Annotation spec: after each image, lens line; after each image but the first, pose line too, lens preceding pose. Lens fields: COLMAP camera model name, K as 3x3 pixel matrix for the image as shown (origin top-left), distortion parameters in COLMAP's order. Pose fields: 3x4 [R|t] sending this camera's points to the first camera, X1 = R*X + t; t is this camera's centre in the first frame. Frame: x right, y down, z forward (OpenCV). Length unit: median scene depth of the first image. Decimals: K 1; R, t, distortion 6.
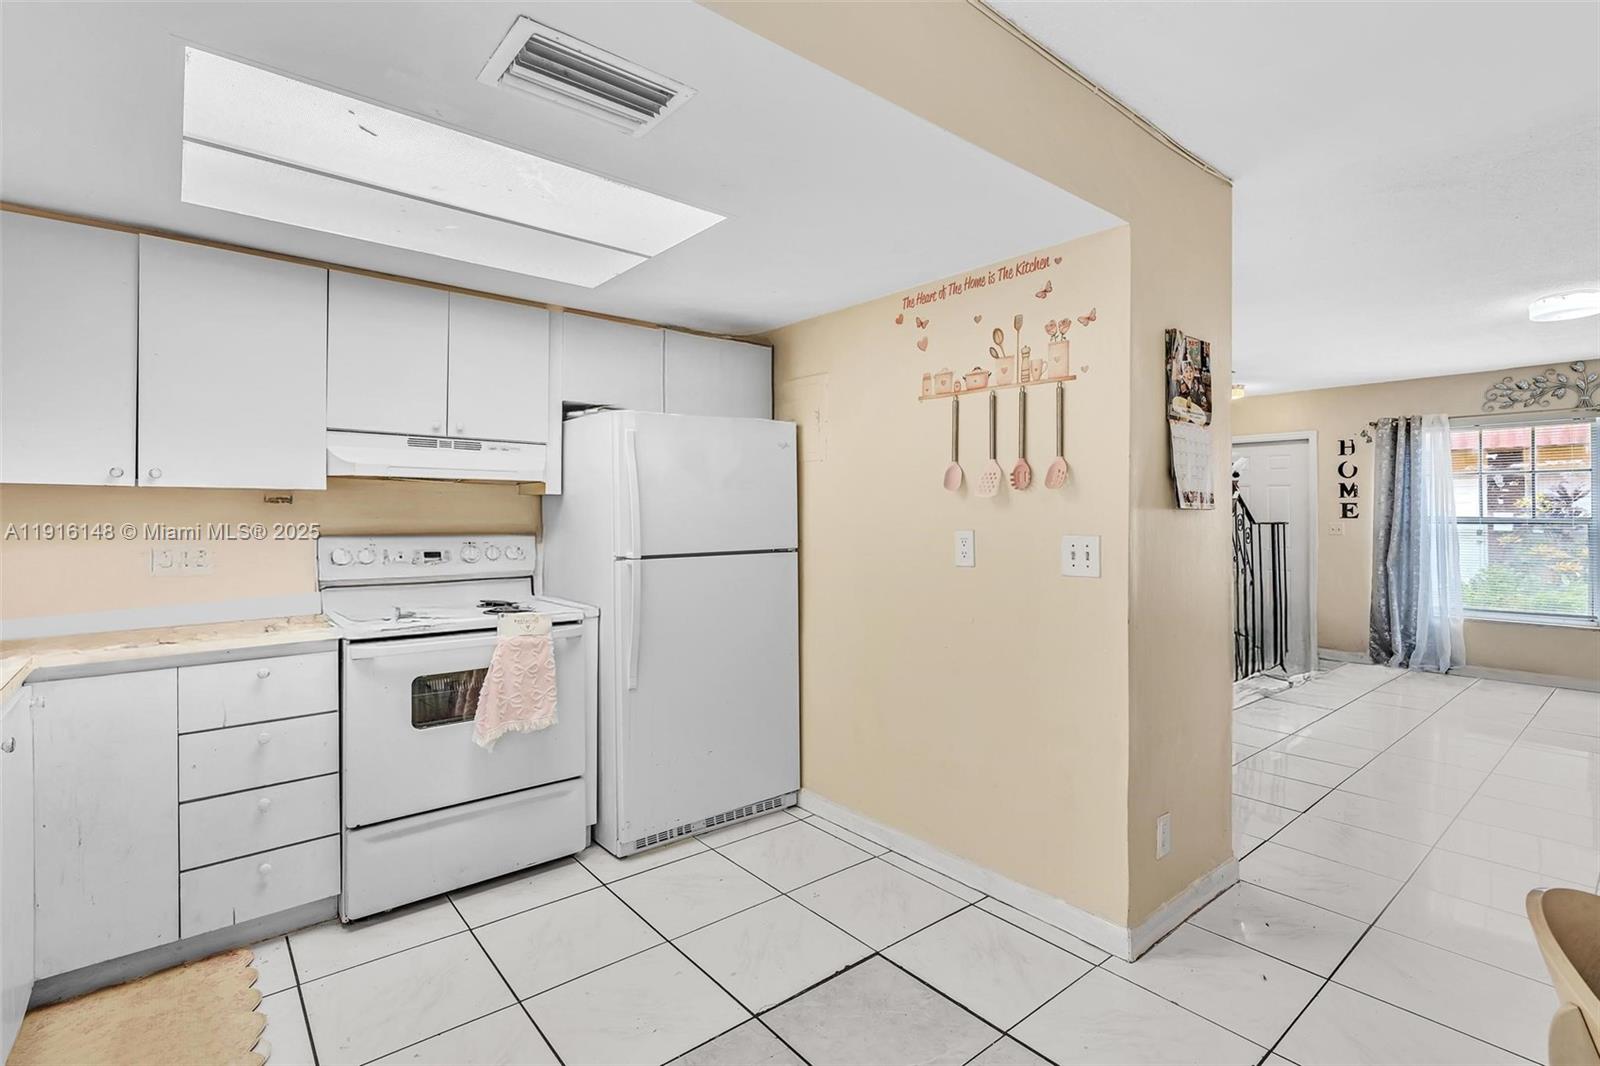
lens RADIAL K [[752.2, 0, 801.2], [0, 752.2, 511.1], [0, 0, 1]] dist [-0.002566, 0.000836]
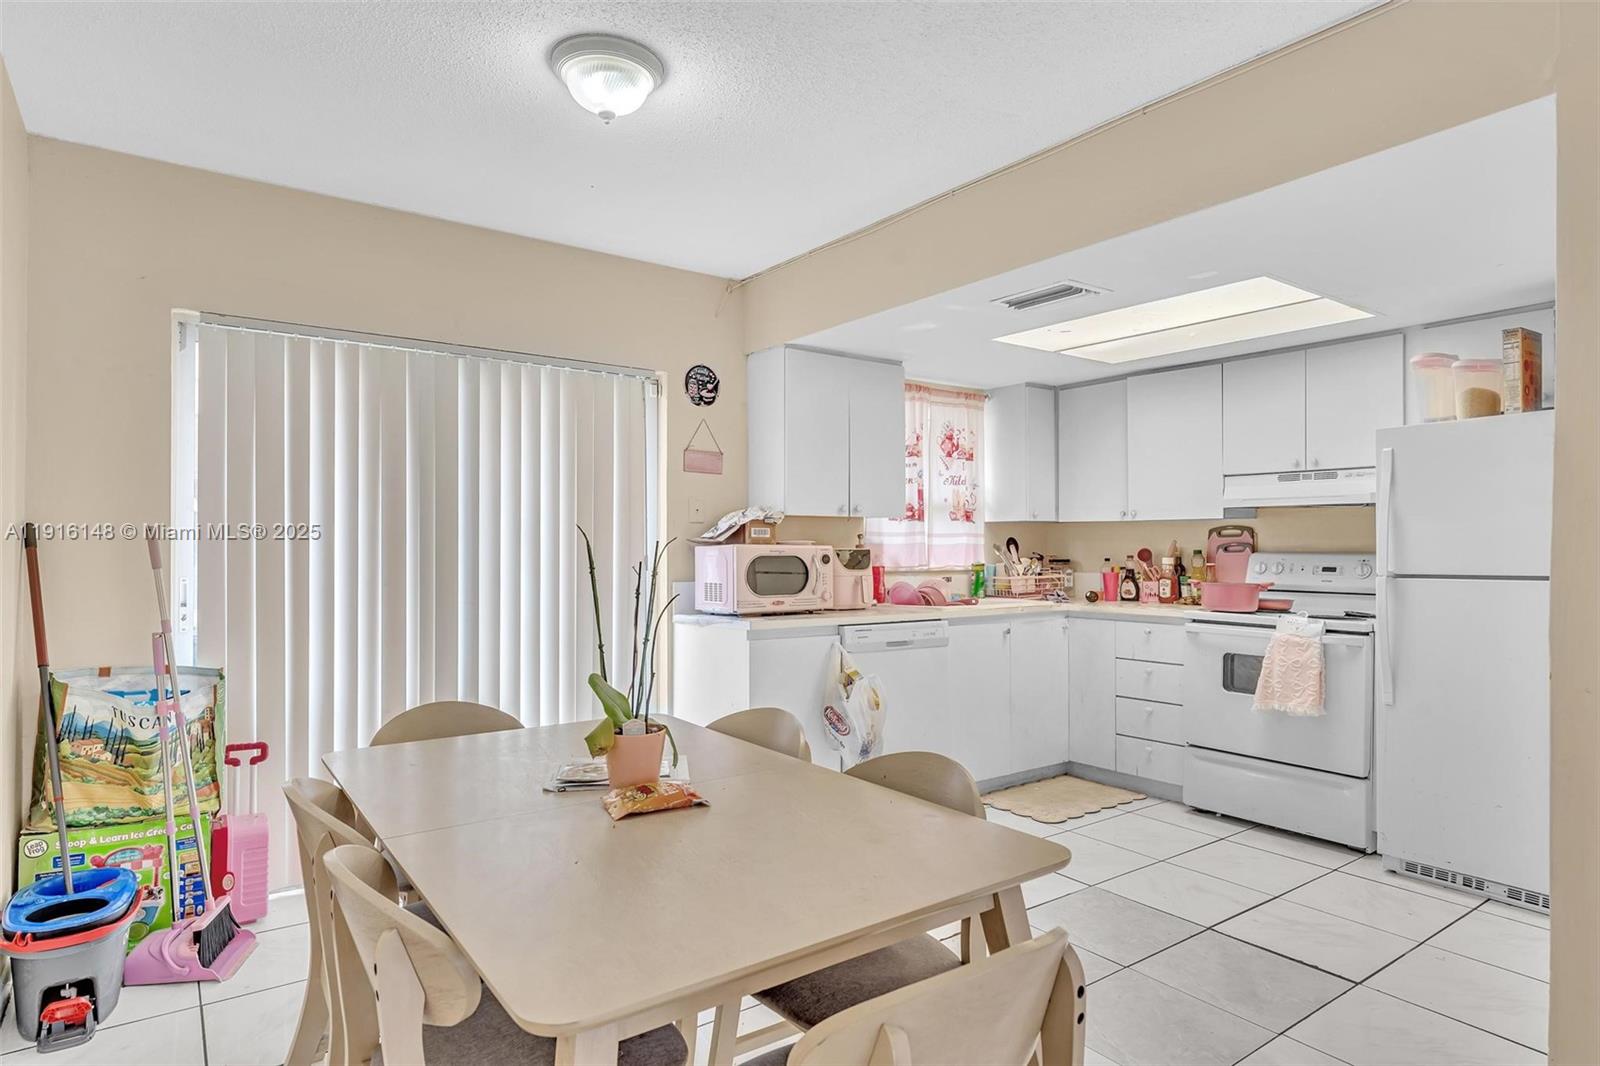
lens RADIAL K [[895.5, 0, 799.4], [0, 895.5, 542.7], [0, 0, 1]] dist [-0.001636, 0.002120]
pose [[-0.071404, -0.003951, -0.997440, 1.059785], [0.005791, 0.999974, -0.004376, 0.019510], [0.997431, -0.006088, -0.071379, 0.302215]]
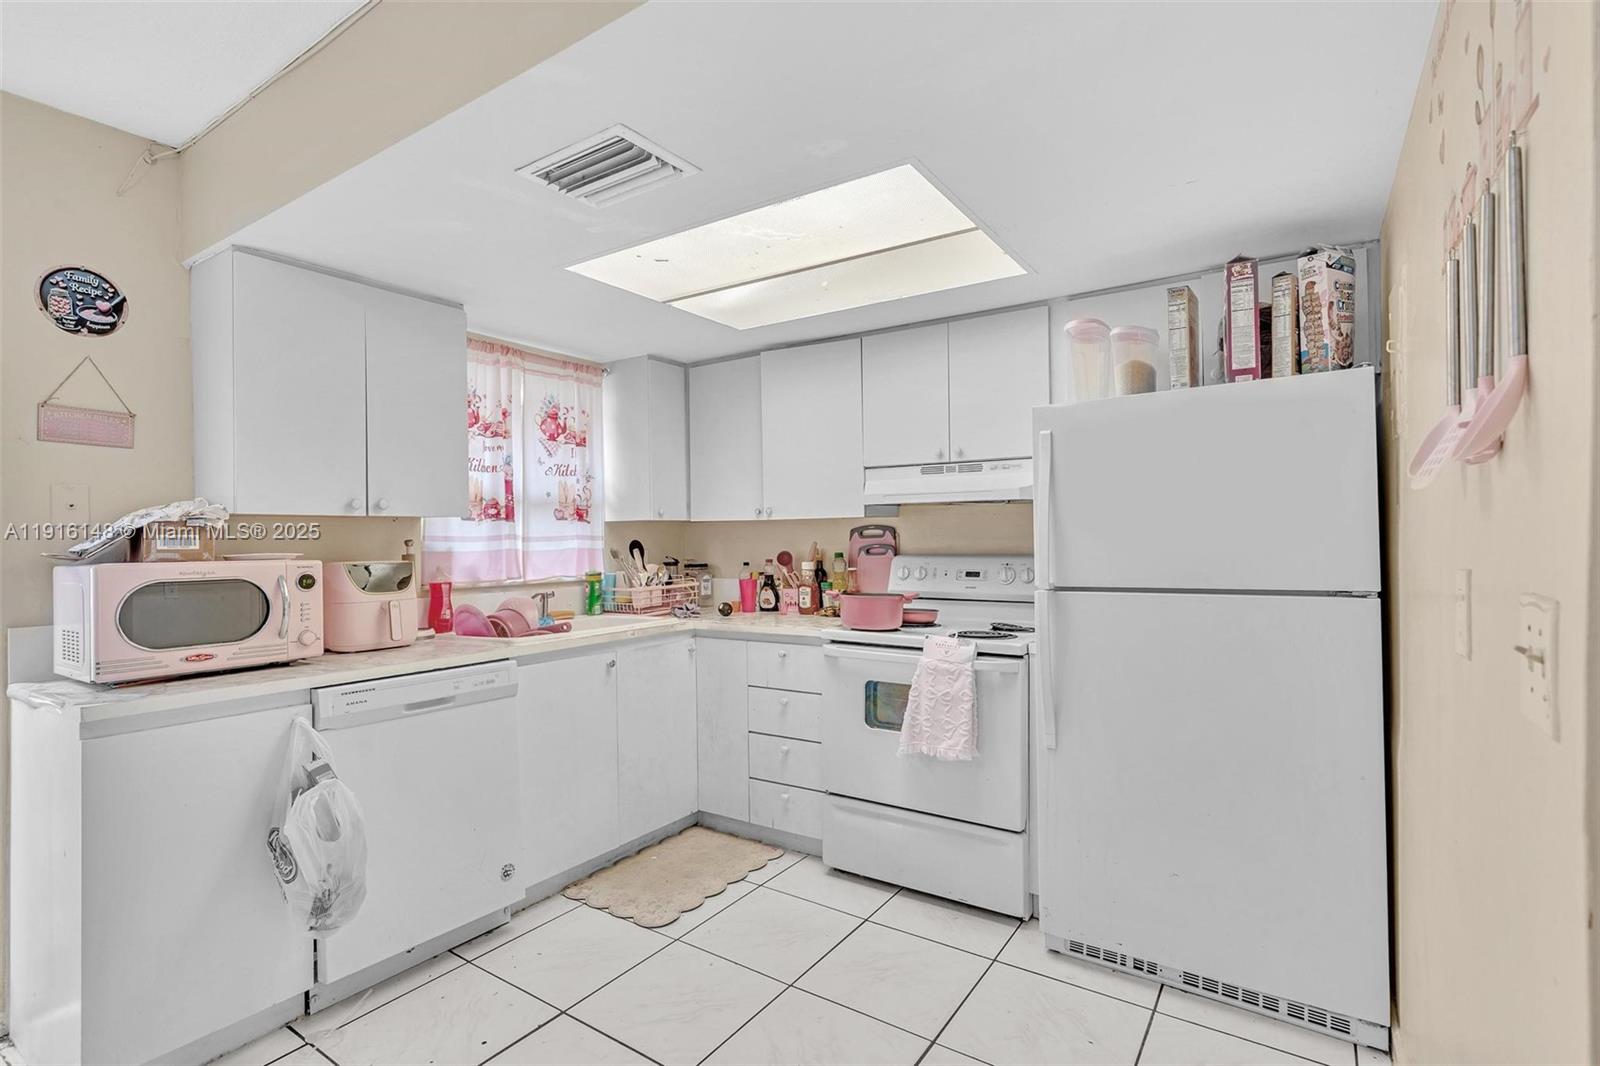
lens RADIAL K [[758.4, 0, 797.6], [0, 758.4, 534.7], [0, 0, 1]] dist [-0.002796, 0.000525]
pose [[0.271508, -0.006825, -0.962412, 0.505951], [0.017505, 0.999844, -0.002152, 0.001028], [0.962277, -0.016263, 0.271585, 0.527571]]
